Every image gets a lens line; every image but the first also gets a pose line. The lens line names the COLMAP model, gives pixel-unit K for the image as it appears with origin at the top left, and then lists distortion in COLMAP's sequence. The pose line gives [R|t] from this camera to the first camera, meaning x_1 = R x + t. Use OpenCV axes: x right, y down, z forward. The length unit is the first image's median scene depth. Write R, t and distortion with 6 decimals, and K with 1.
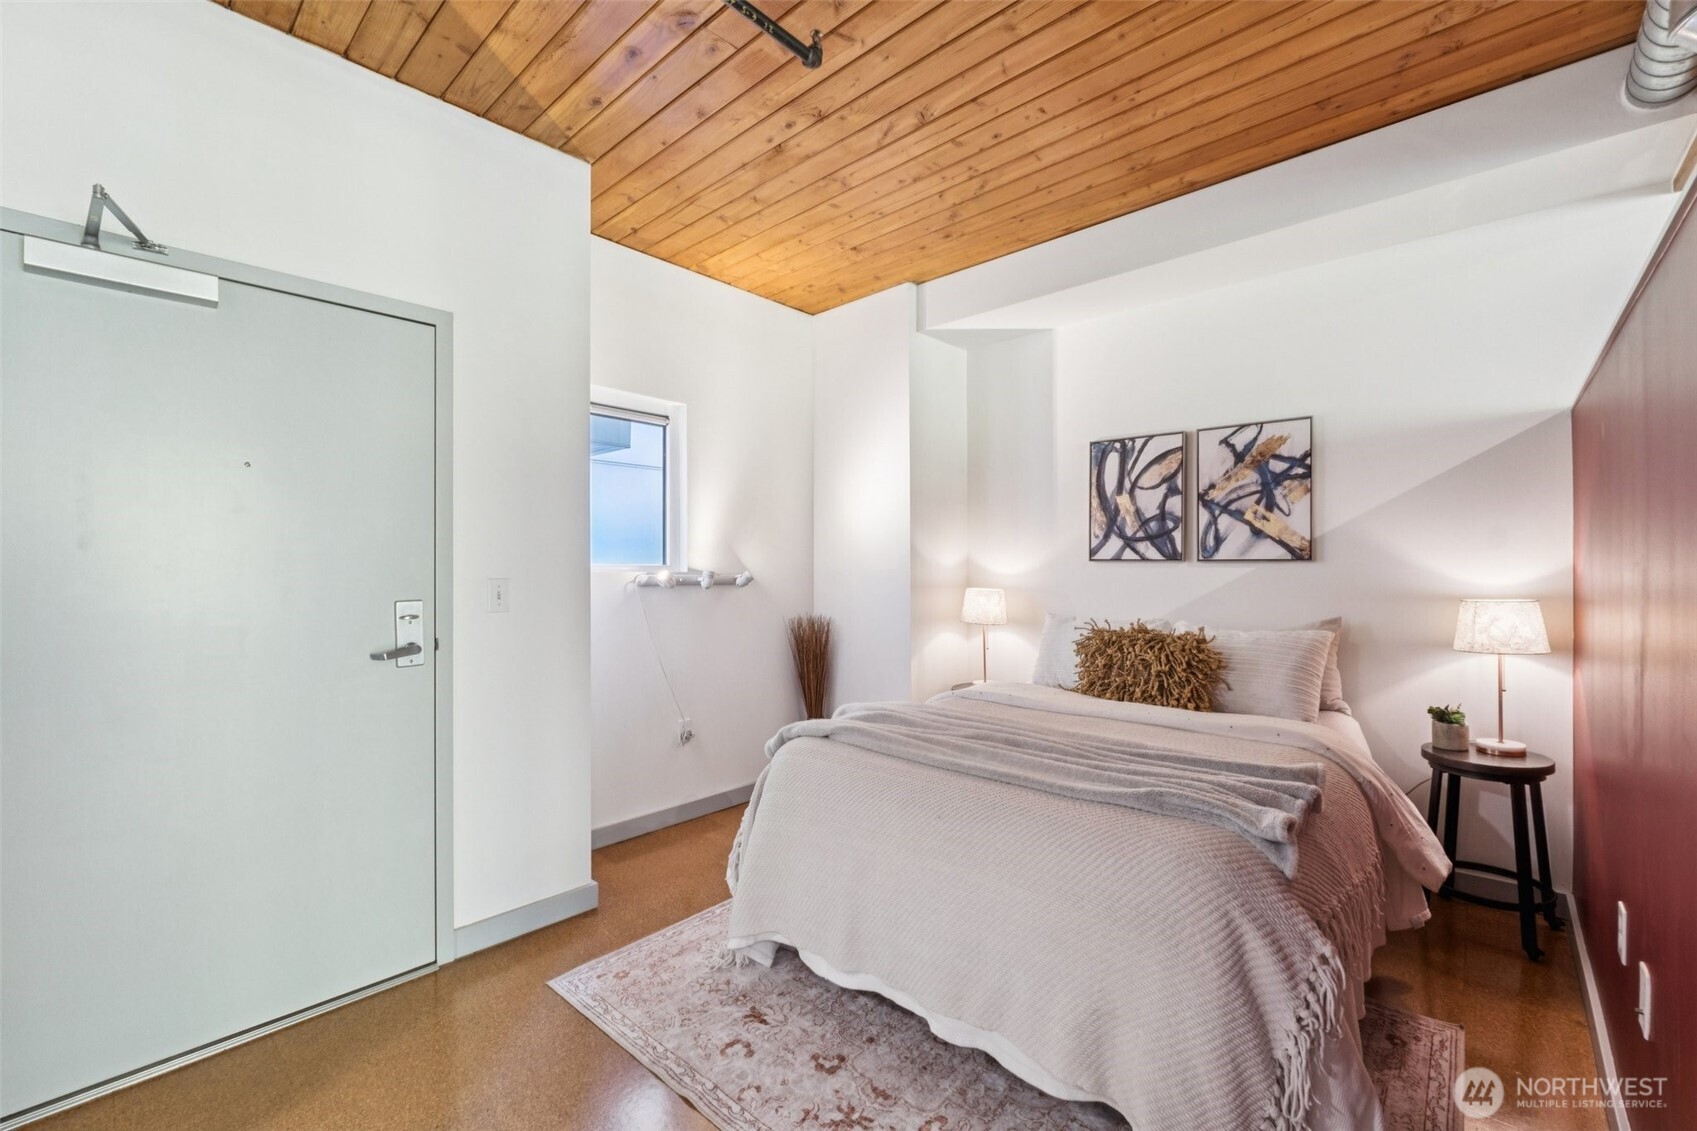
lens RADIAL K [[708.9, 0, 851.3], [0, 708.9, 570.2], [0, 0, 1]] dist [-0.010864, 0.001099]
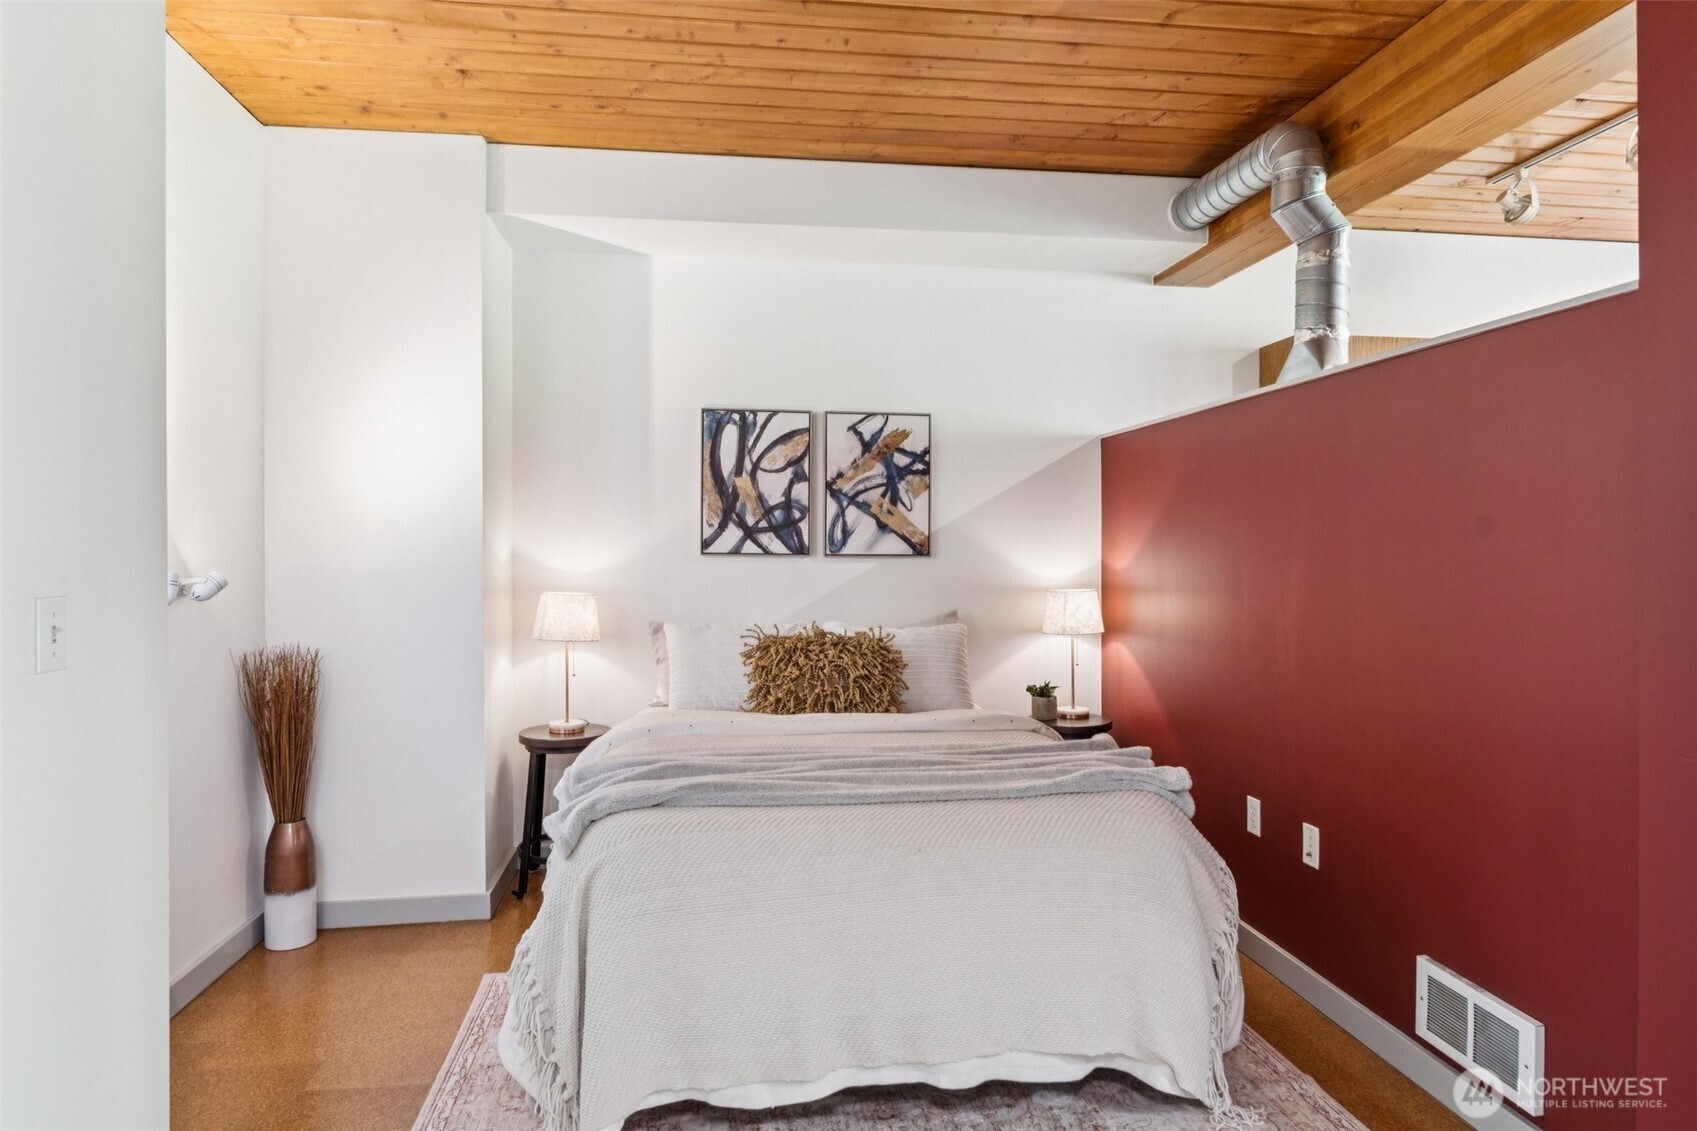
lens RADIAL K [[1012.8, 0, 848.8], [0, 1012.8, 560.2], [0, 0, 1]] dist [0.000980, -0.006909]
pose [[0.639314, -0.001299, 0.768944, -0.519674], [0.001368, 0.999999, 0.000552, -0.008070], [-0.768944, 0.000699, 0.639316, 0.147805]]
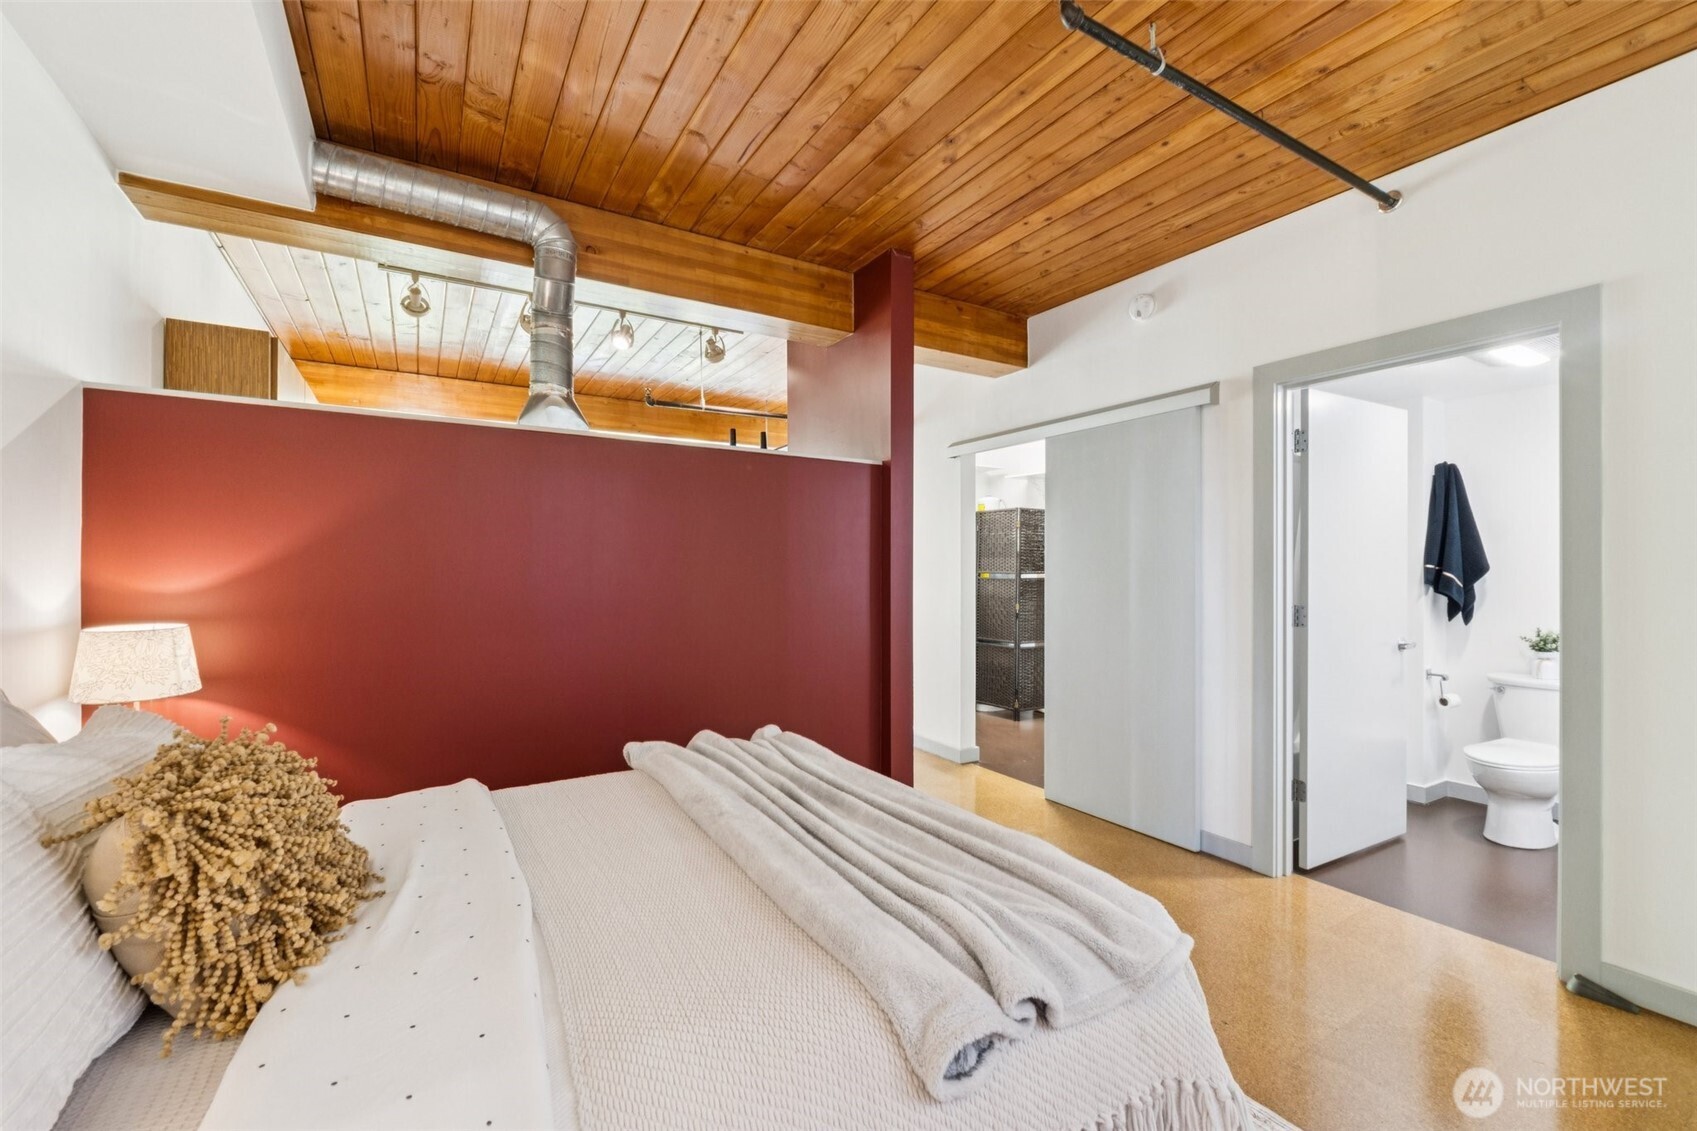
lens RADIAL K [[708.9, 0, 868.9], [0, 708.9, 561.8], [0, 0, 1]] dist [-0.010864, 0.001099]
pose [[-0.961079, -0.002358, 0.276265, -0.035218], [-0.003766, 0.999982, -0.004567, -0.028269], [-0.276250, -0.005430, -0.961071, 1.172883]]
